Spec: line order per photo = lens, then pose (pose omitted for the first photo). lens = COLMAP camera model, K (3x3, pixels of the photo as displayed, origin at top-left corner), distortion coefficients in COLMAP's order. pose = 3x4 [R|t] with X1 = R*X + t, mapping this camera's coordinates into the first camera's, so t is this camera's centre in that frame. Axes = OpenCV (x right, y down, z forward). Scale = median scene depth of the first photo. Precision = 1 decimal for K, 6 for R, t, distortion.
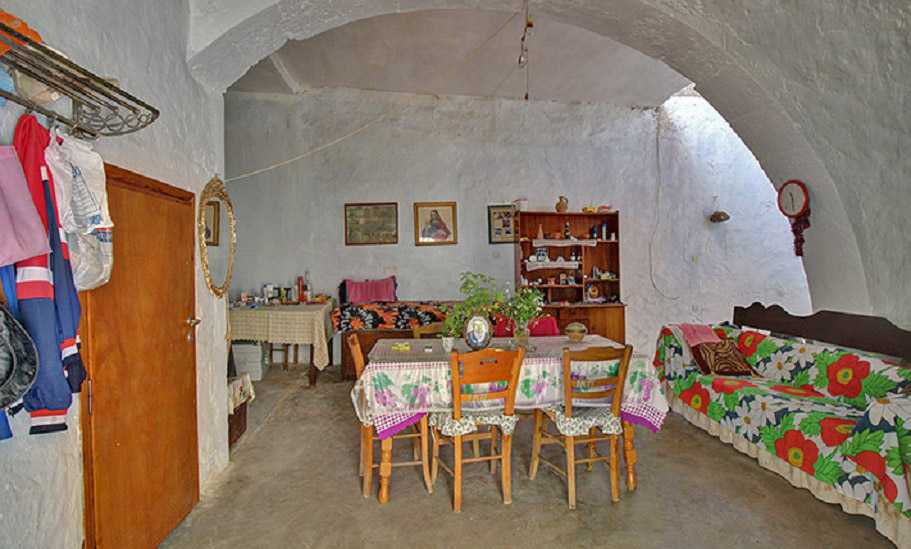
lens RADIAL K [[454.3, 0, 455.5], [0, 454.3, 274.5], [0, 0, 1]] dist [0.000597, -0.001195]
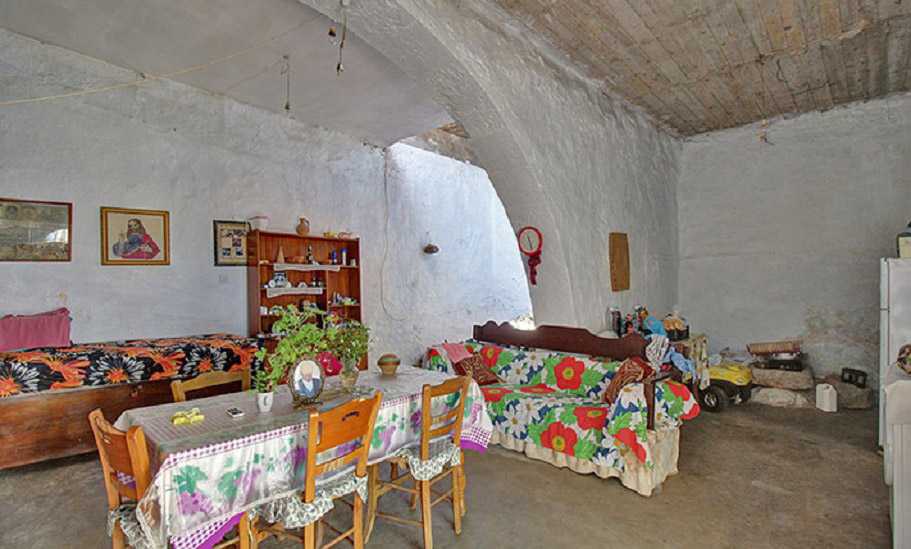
lens RADIAL K [[432.1, 0, 455.8], [0, 432.1, 269.9], [0, 0, 1]] dist [0.002532, -0.011479]
pose [[0.749291, 0.024794, 0.661777, -0.155461], [0.015181, 0.998393, -0.054594, -0.012420], [-0.662067, 0.050954, 0.747711, 0.145290]]
